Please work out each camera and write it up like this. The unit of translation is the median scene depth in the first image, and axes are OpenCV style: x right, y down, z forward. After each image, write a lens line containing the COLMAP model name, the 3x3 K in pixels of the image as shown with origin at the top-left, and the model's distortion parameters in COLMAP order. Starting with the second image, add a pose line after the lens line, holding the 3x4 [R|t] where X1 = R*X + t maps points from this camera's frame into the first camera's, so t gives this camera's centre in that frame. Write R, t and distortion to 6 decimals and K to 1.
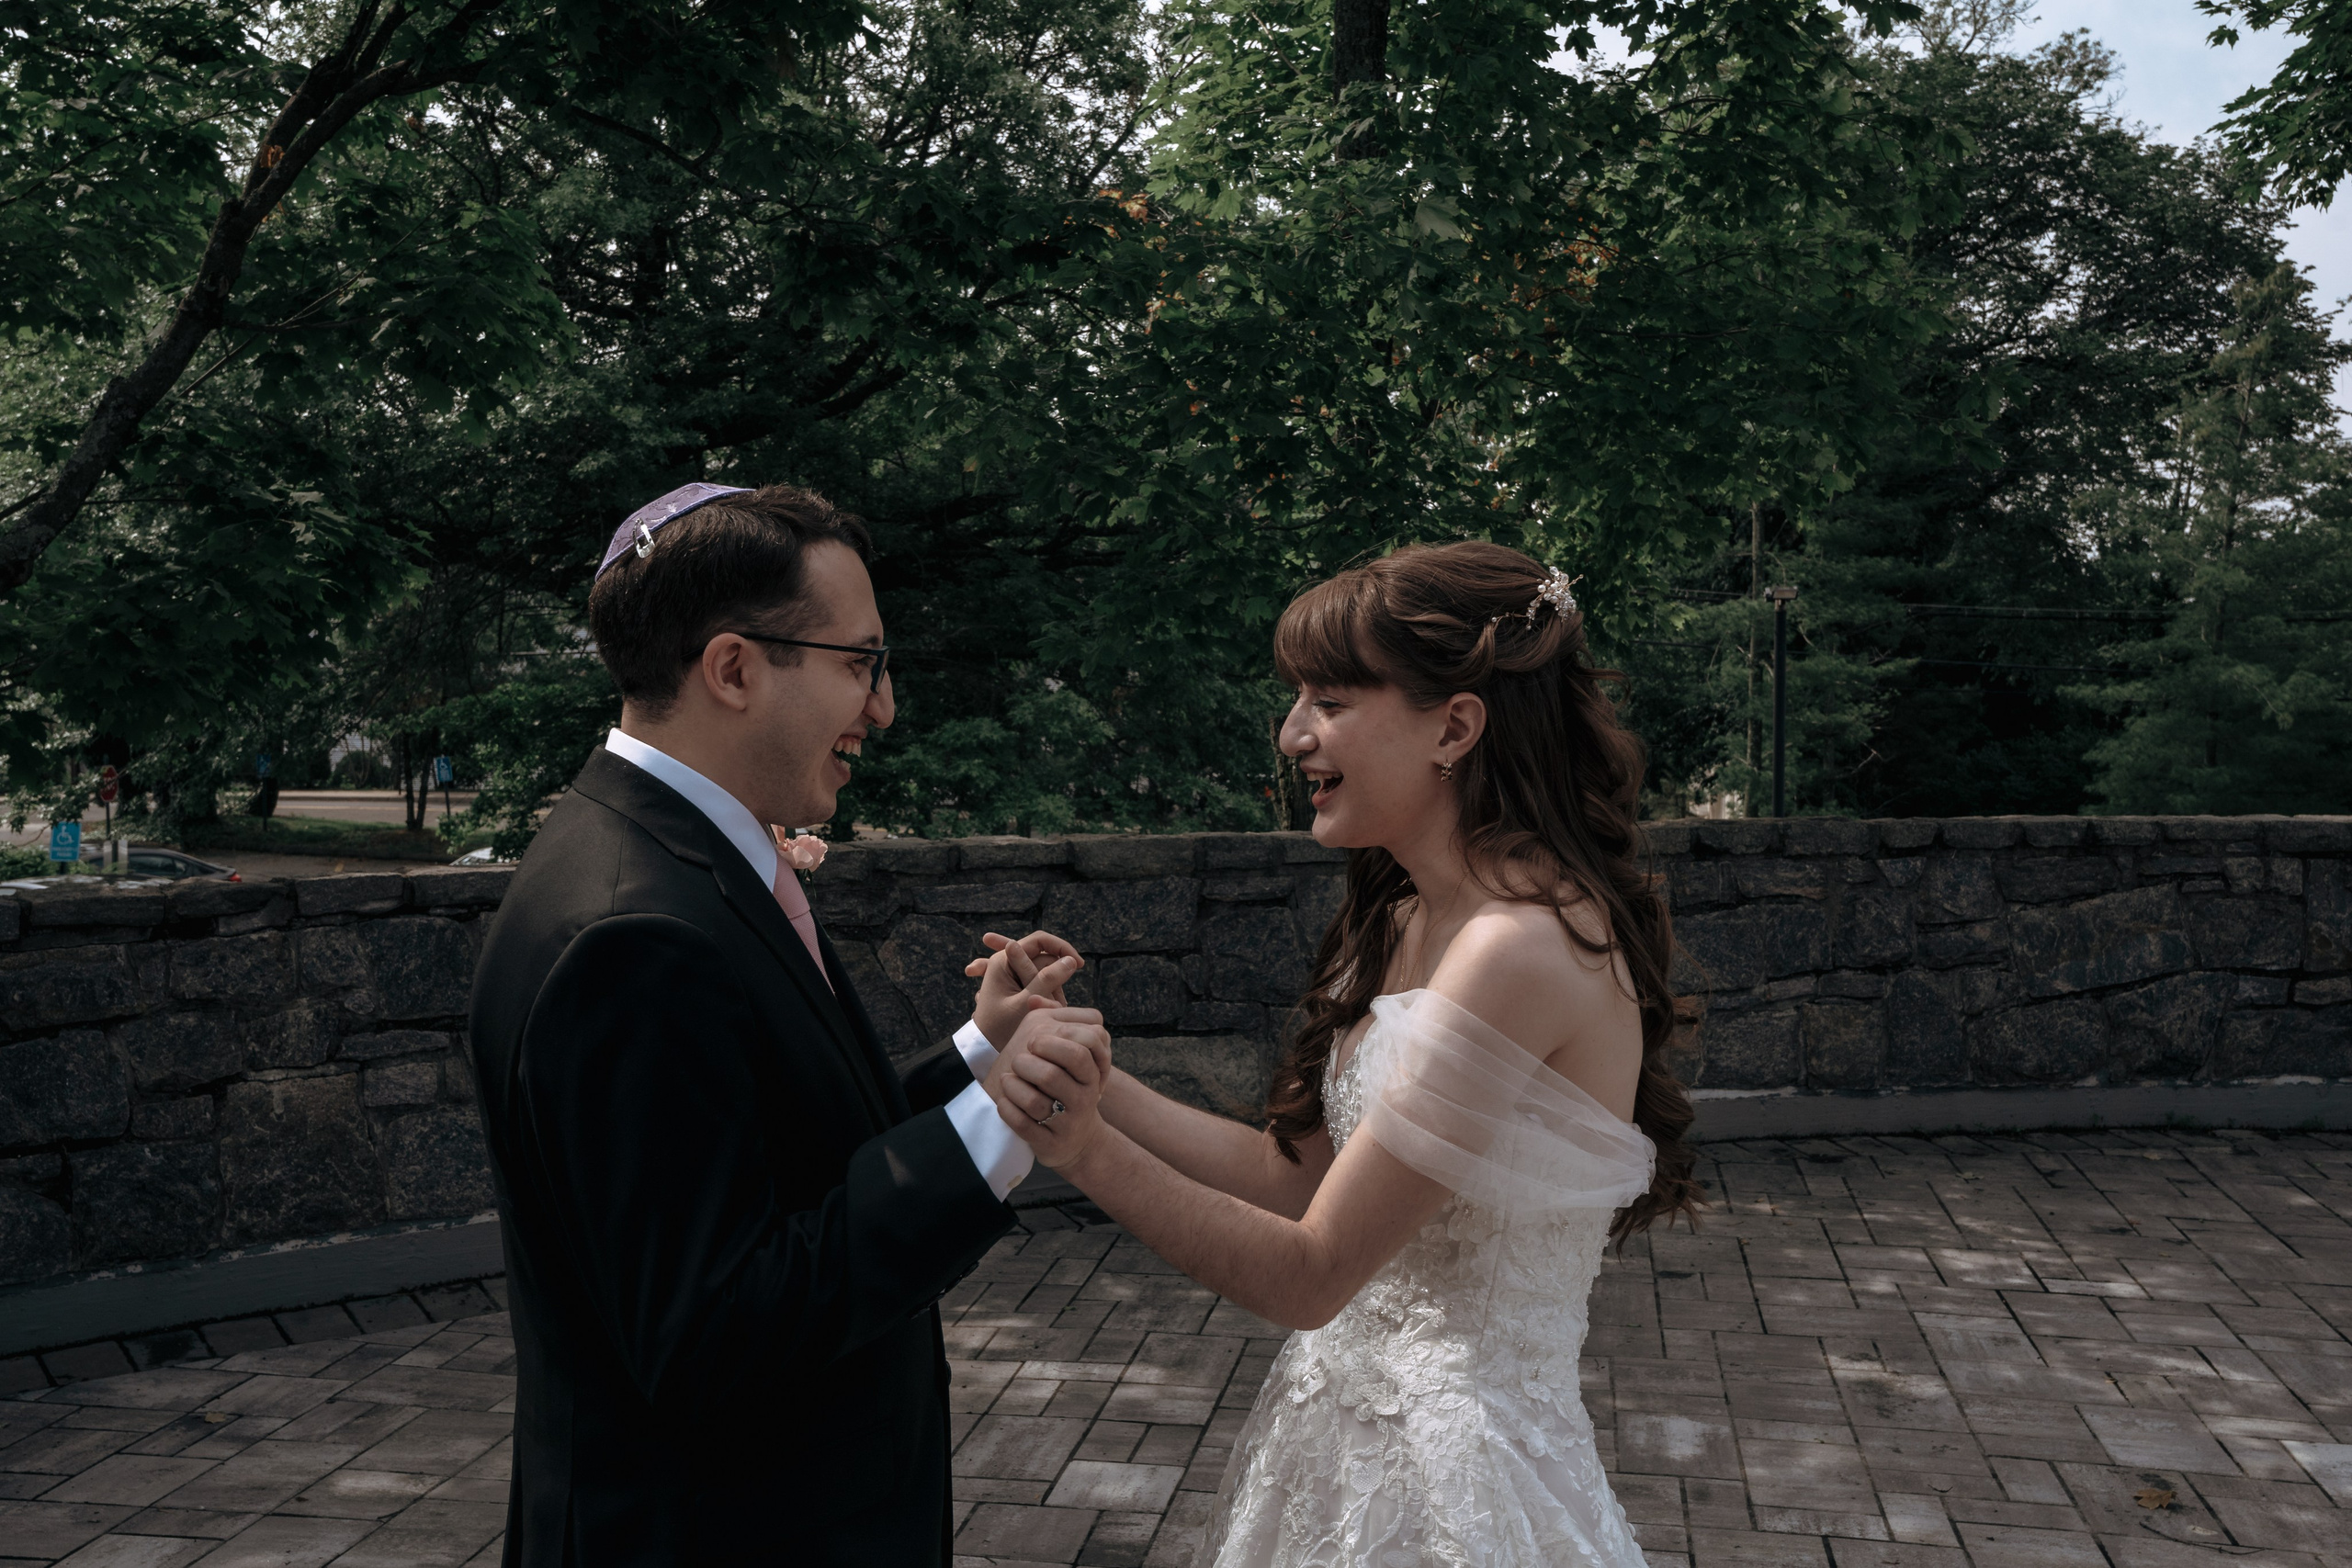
lens RADIAL K [[2200.7, 0, 1178.4], [0, 2200.7, 781.4], [0, 0, 1]] dist [0.045861, 0.062641]
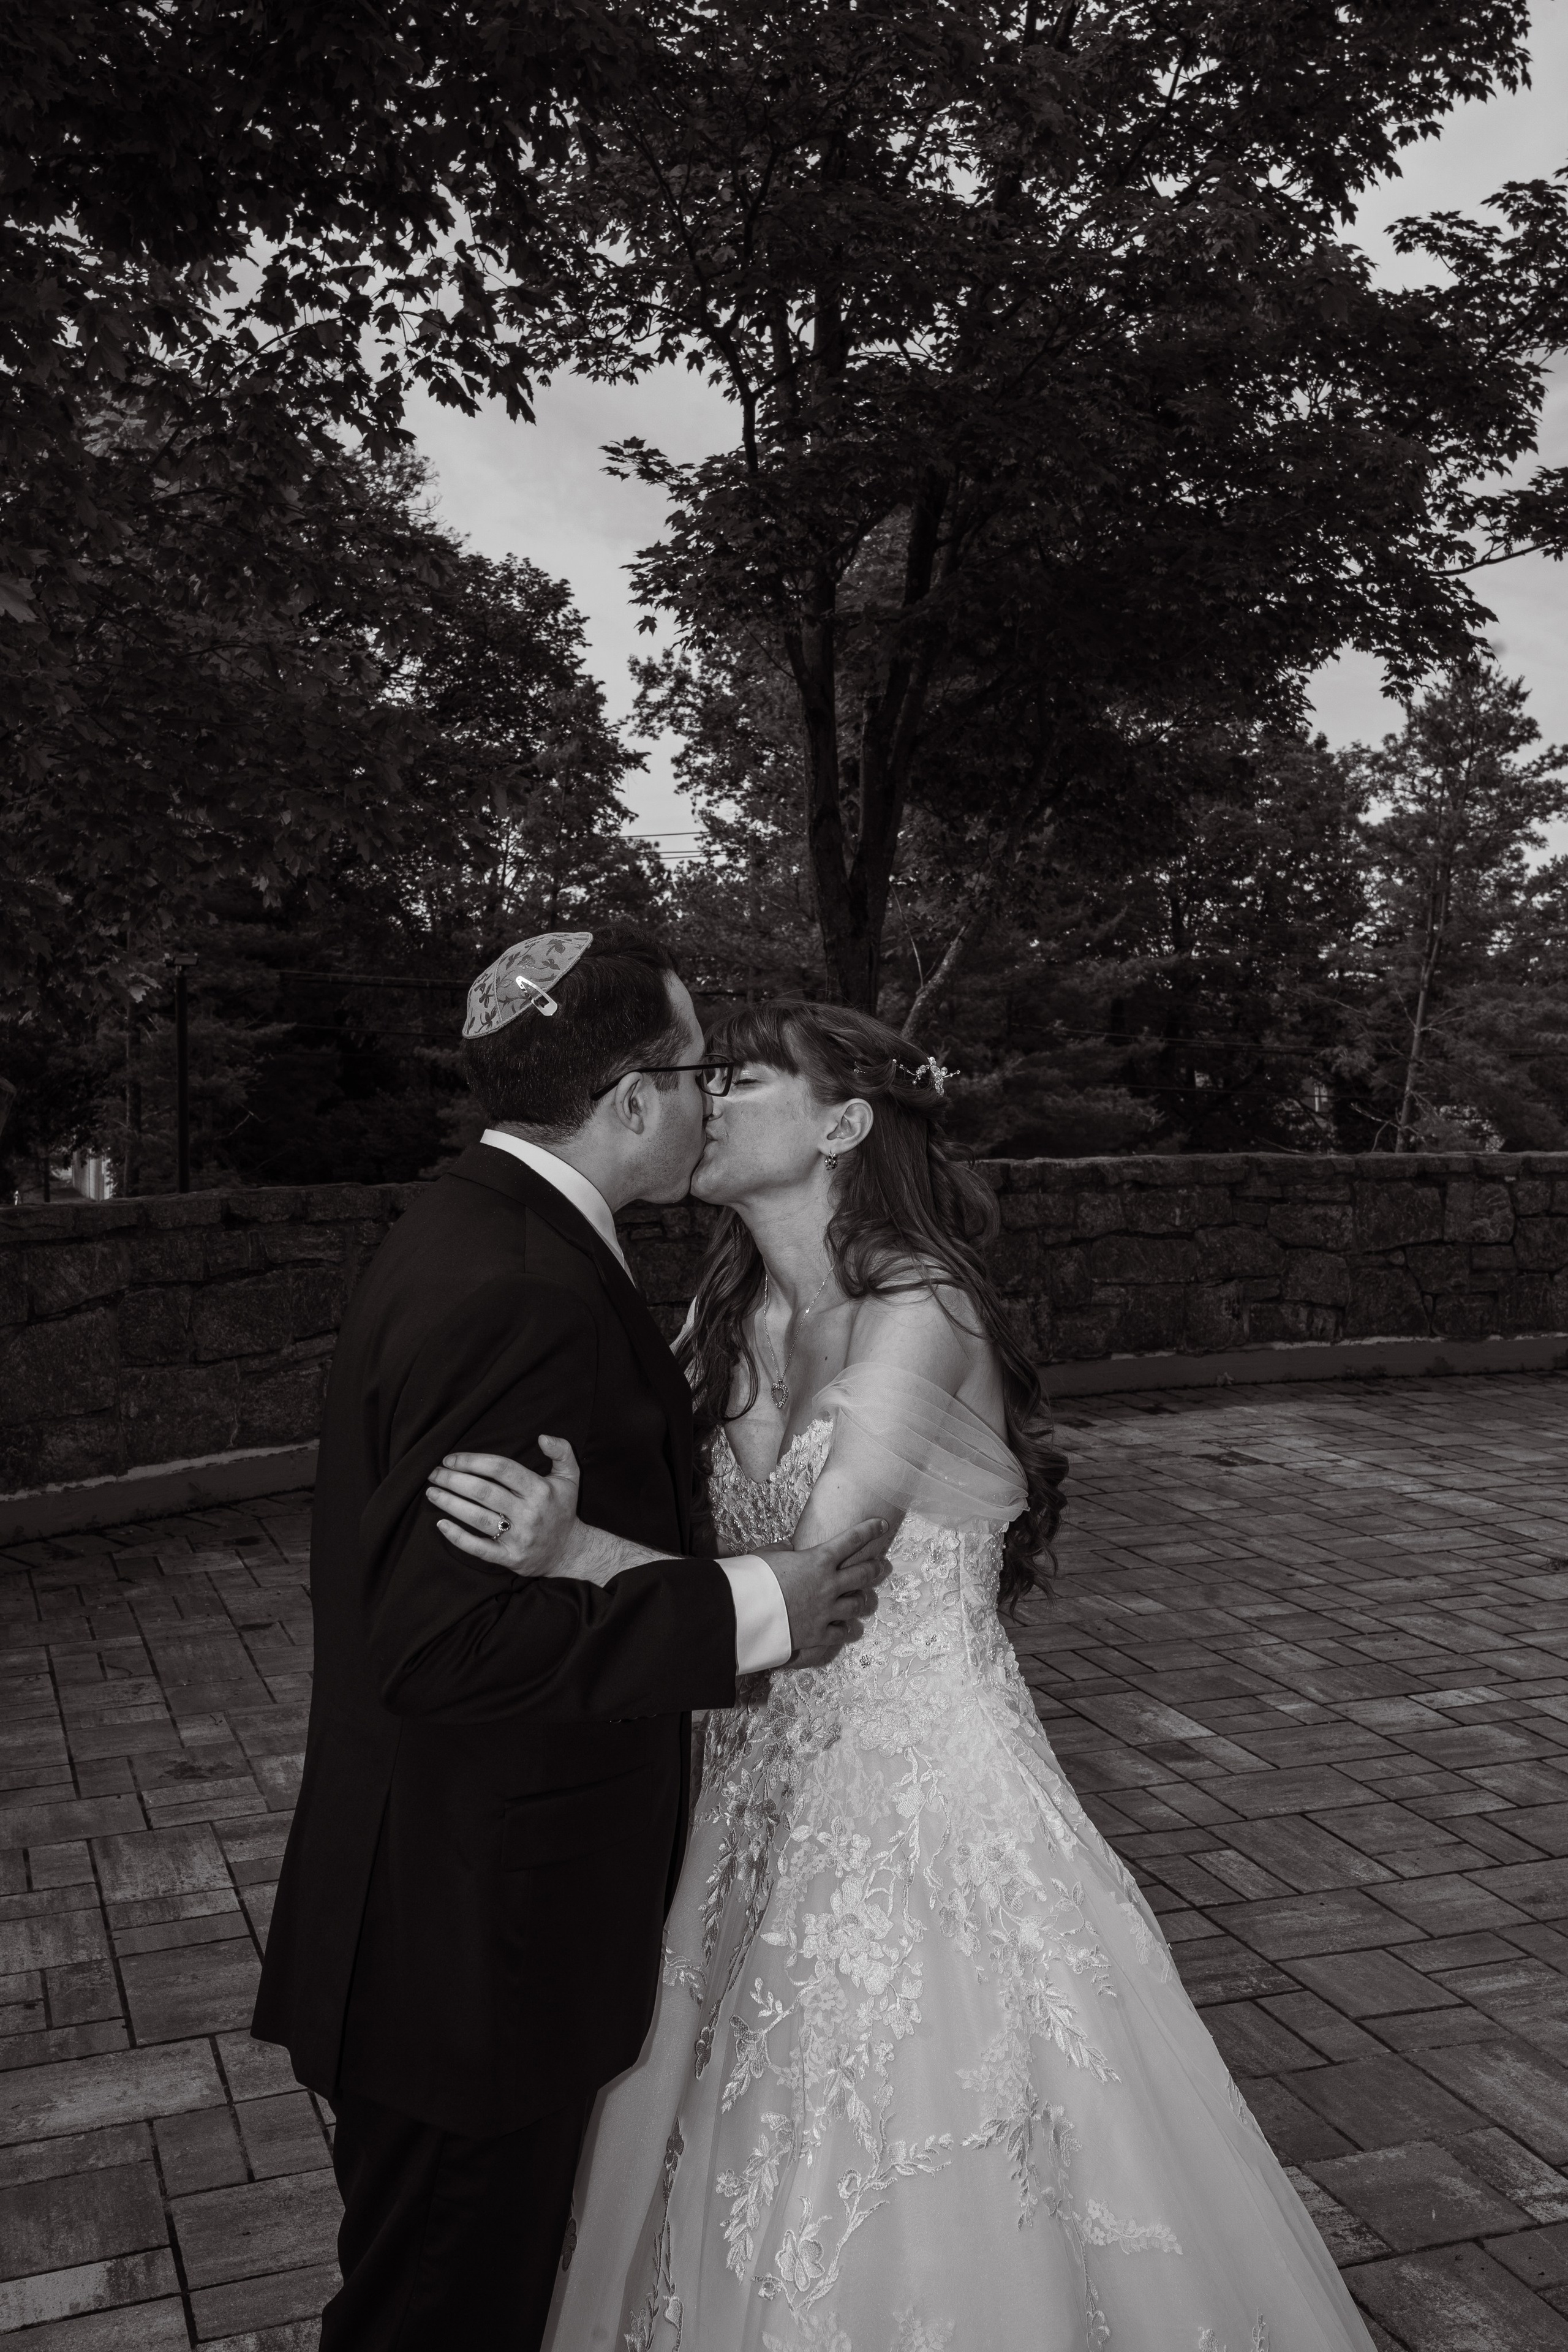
lens RADIAL K [[2201.4, 0, 784.0], [0, 2201.4, 1176.0], [0, 0, 1]] dist [0.046028, 0.064420]
pose [[0.850524, -0.028031, 0.525188, -0.084373], [0.019841, 0.999578, 0.021218, -0.006235], [-0.525561, -0.007626, 0.850722, -0.018195]]
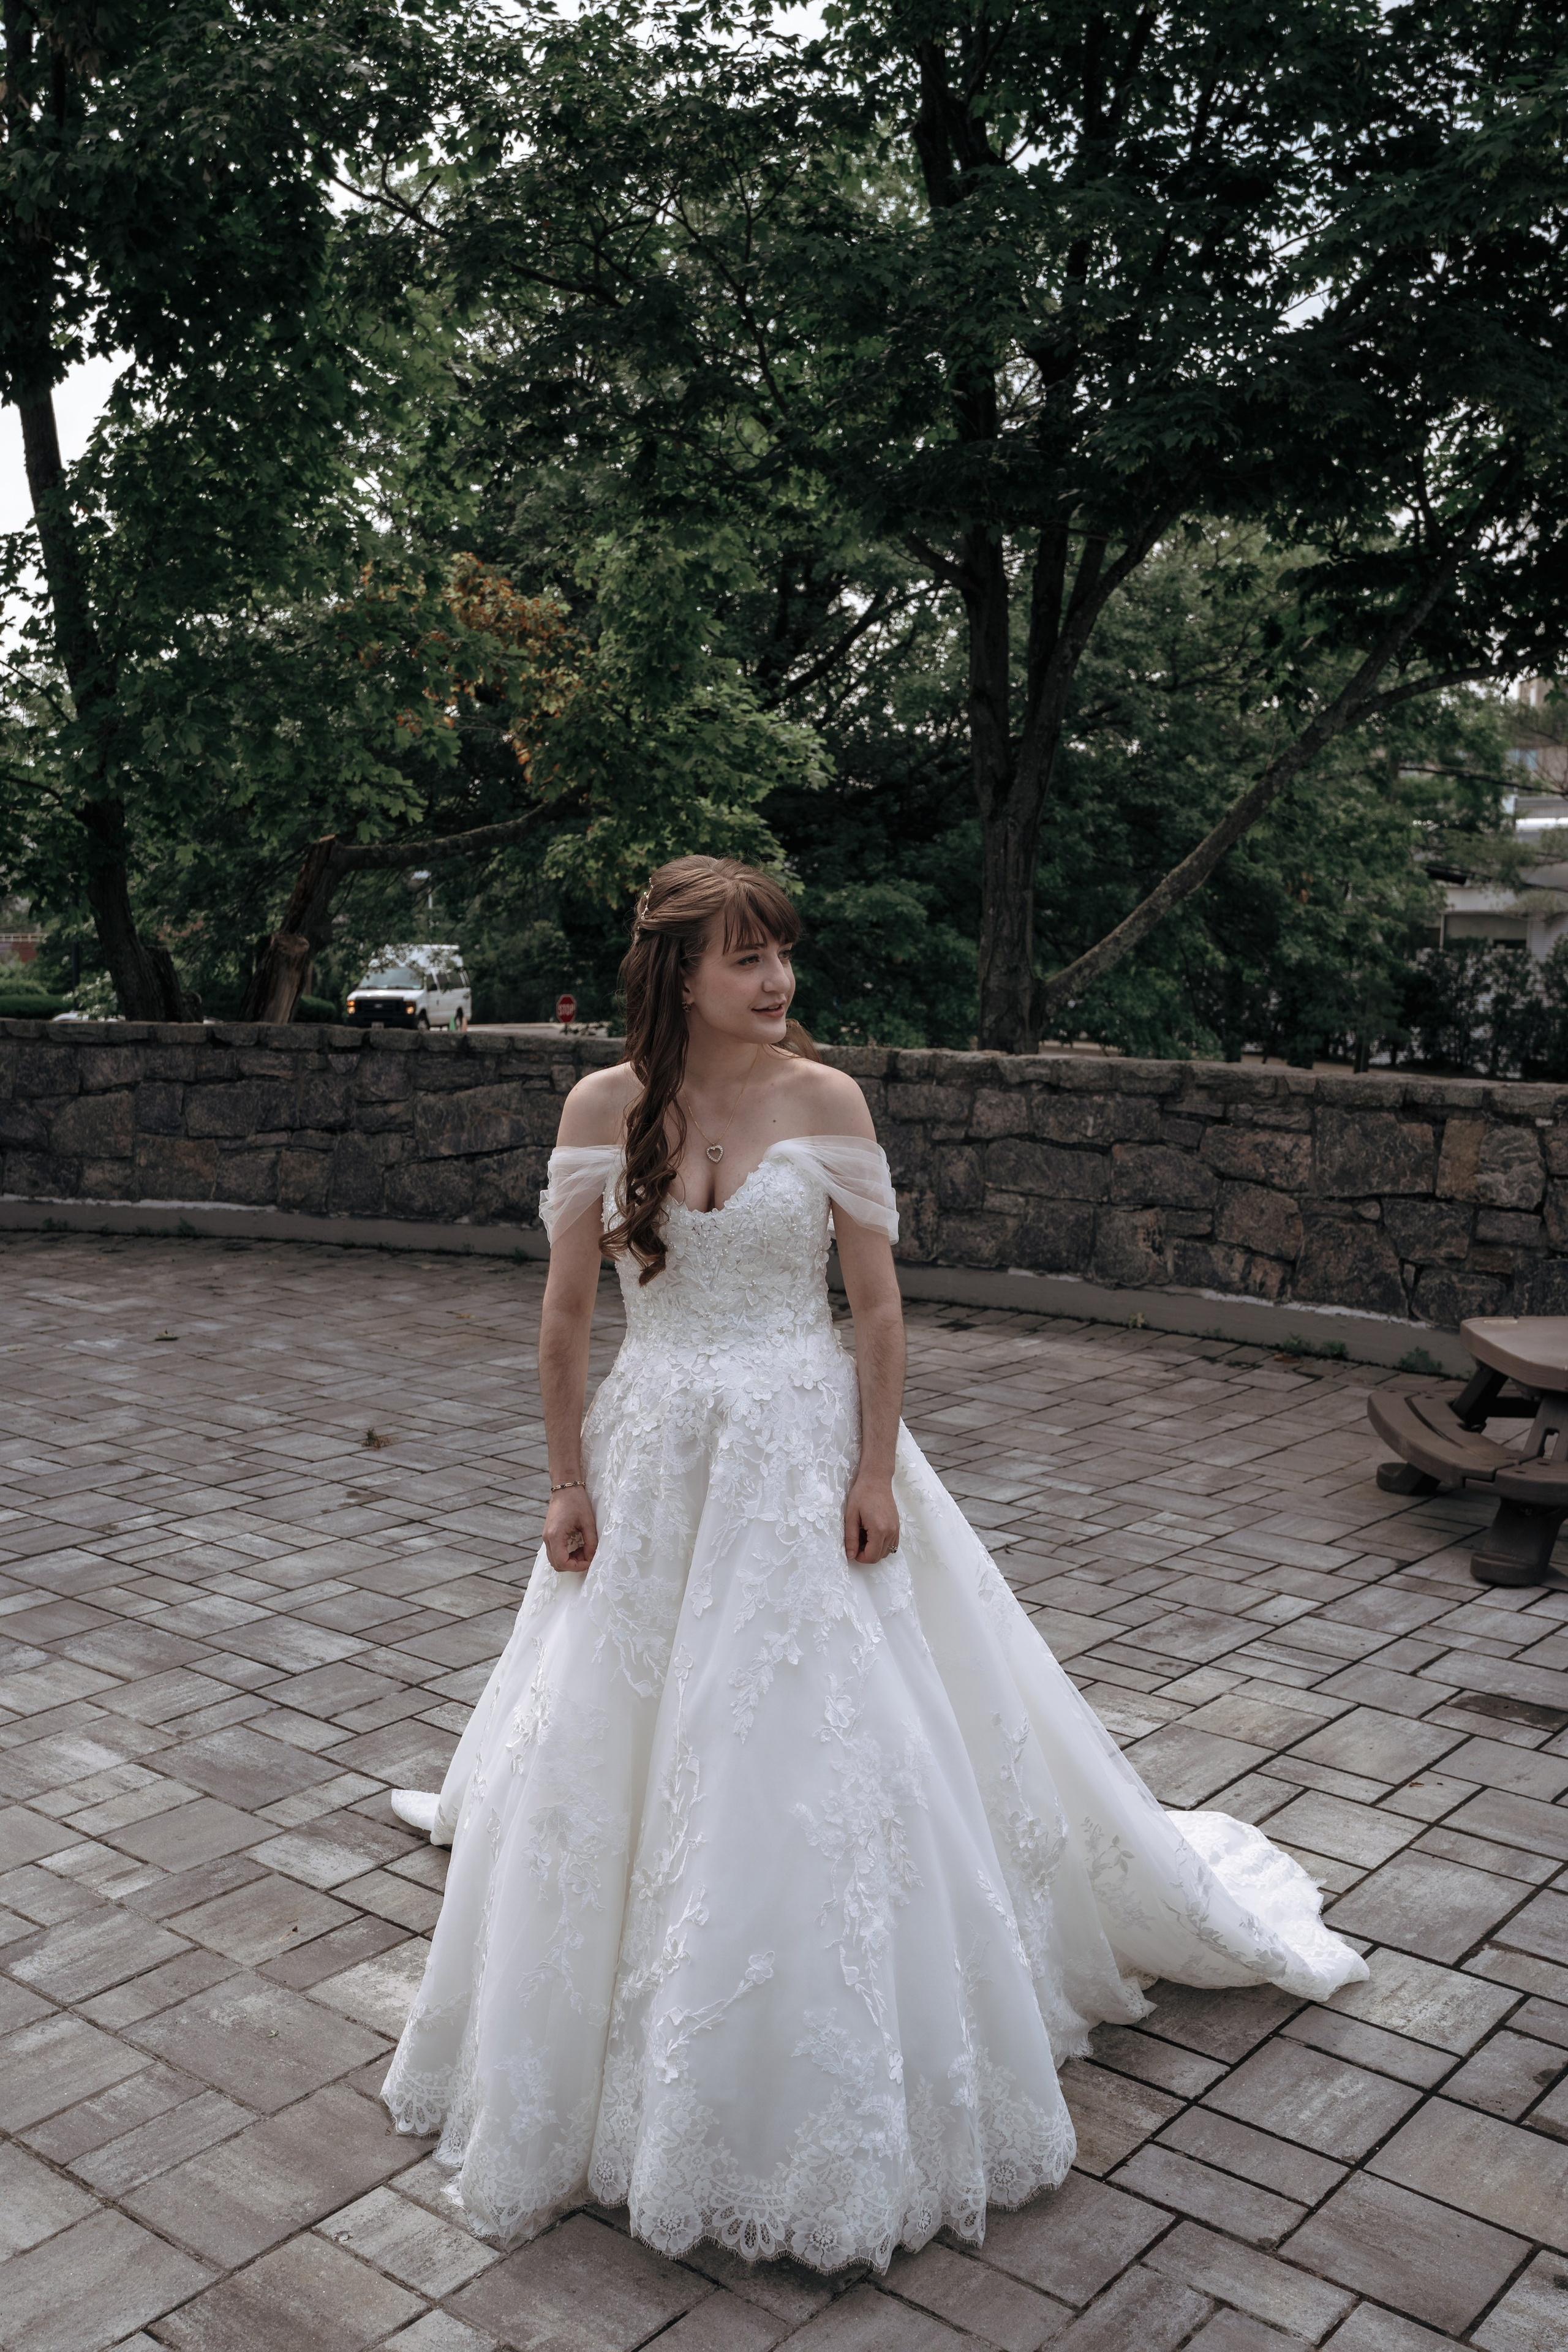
lens RADIAL K [[2236.7, 0, 784.0], [0, 2236.7, 1176.0], [0, 0, 1]] dist [0.037312, 0.110144]
pose [[0.871313, 0.067990, -0.485995, 1.279471], [-0.039505, 0.996859, 0.068634, 0.002333], [0.489135, -0.040603, 0.871262, -0.132269]]
